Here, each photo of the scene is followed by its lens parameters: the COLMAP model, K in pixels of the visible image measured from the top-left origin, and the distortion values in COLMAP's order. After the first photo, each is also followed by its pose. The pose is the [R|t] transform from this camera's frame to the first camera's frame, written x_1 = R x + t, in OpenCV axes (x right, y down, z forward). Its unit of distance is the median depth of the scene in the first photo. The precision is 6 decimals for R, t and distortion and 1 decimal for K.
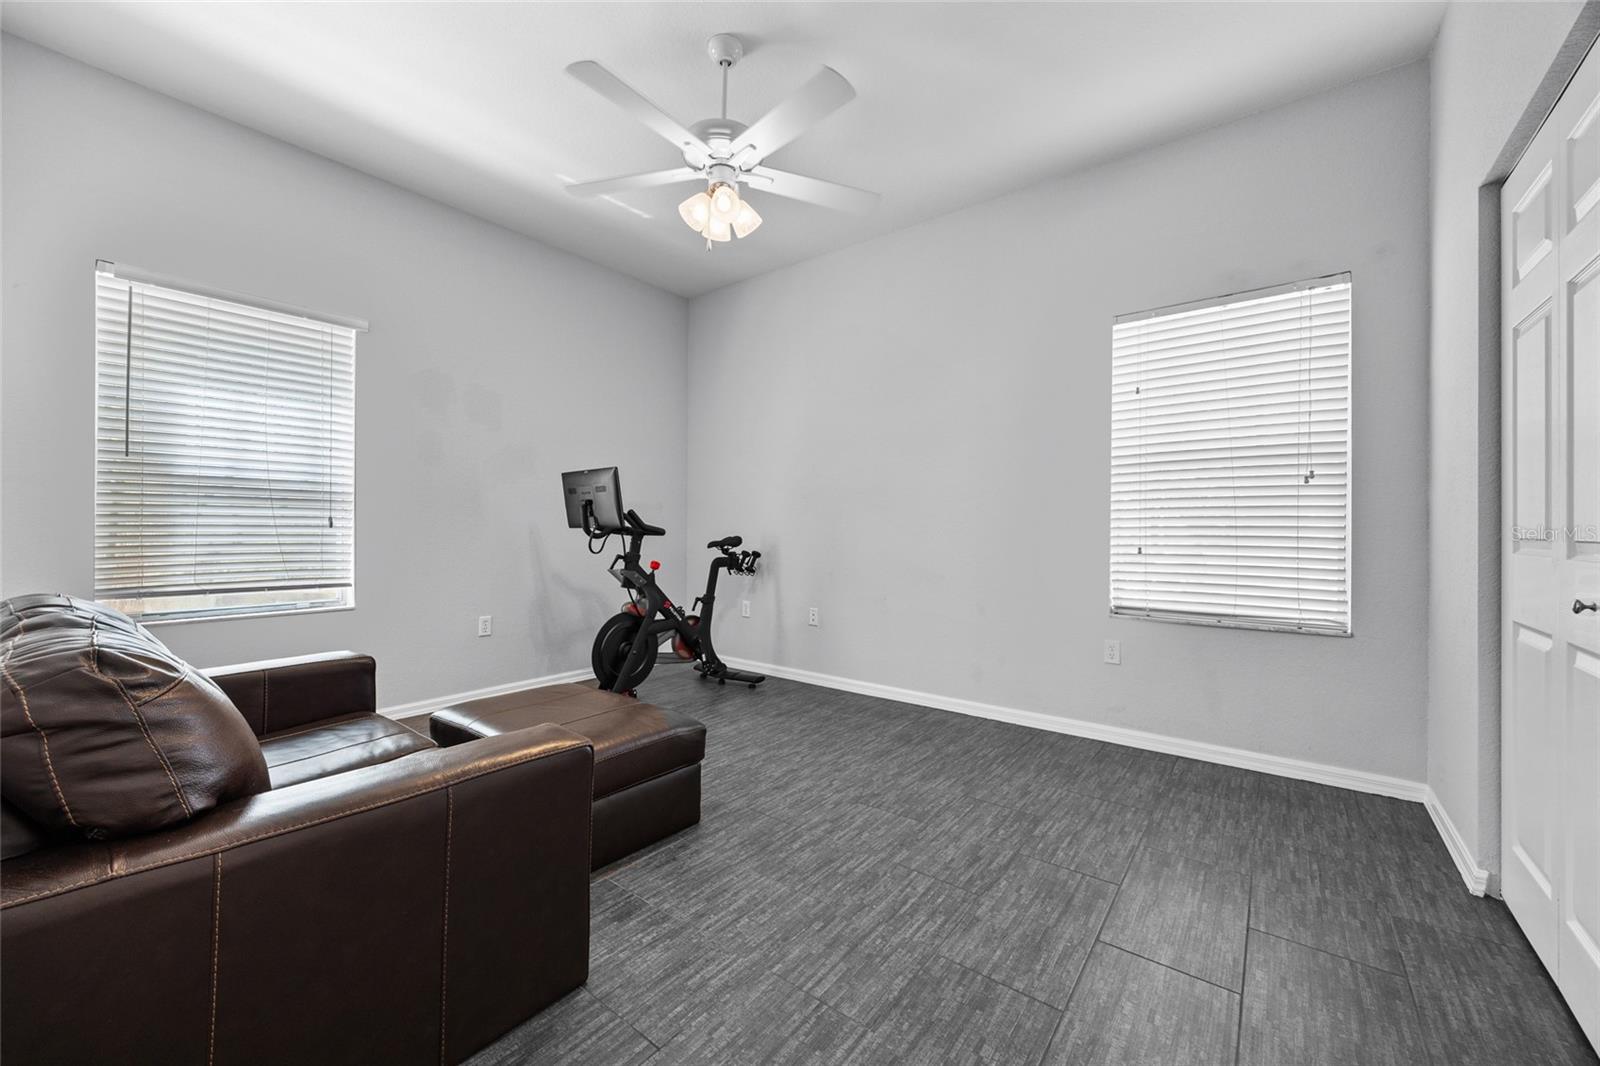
lens RADIAL K [[616.1, 0, 807.1], [0, 616.1, 508.6], [0, 0, 1]] dist [-0.006259, 0.000819]
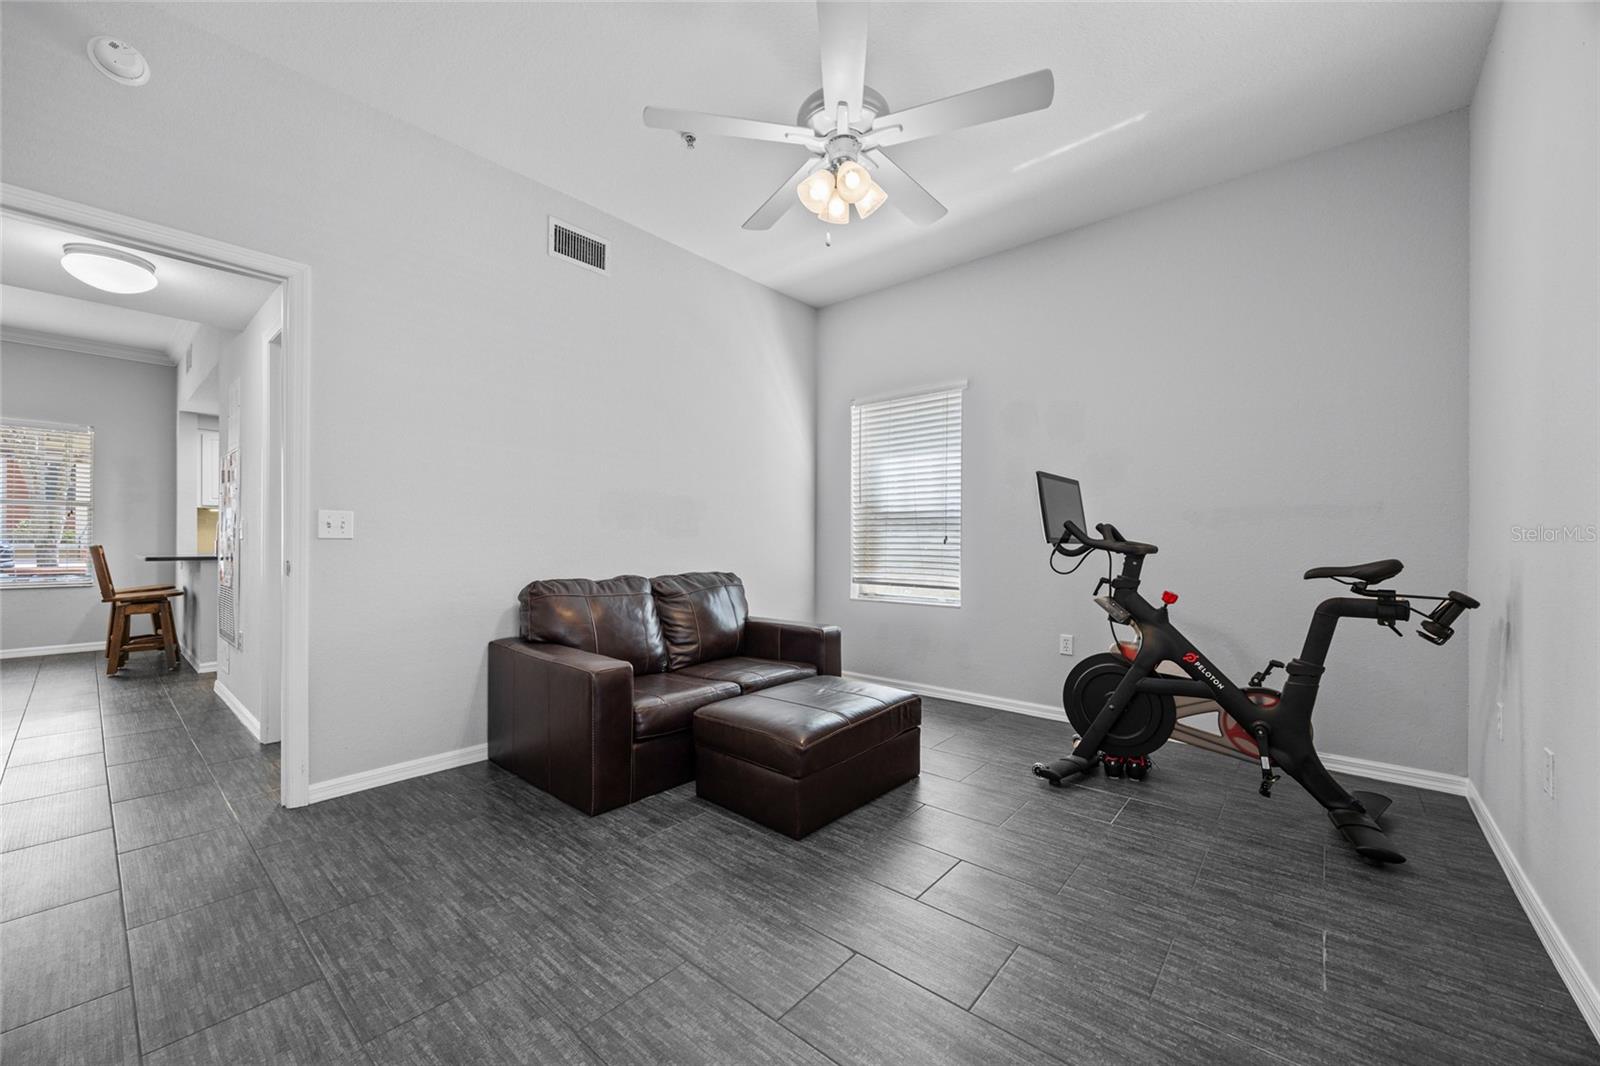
lens RADIAL K [[616.1, 0, 791.2], [0, 616.1, 526.6], [0, 0, 1]] dist [-0.006259, 0.000819]
pose [[-0.058867, -0.031050, -0.997783, 0.580288], [0.029377, 0.999029, -0.032822, 0.027143], [0.997833, -0.031244, -0.057898, 0.747645]]
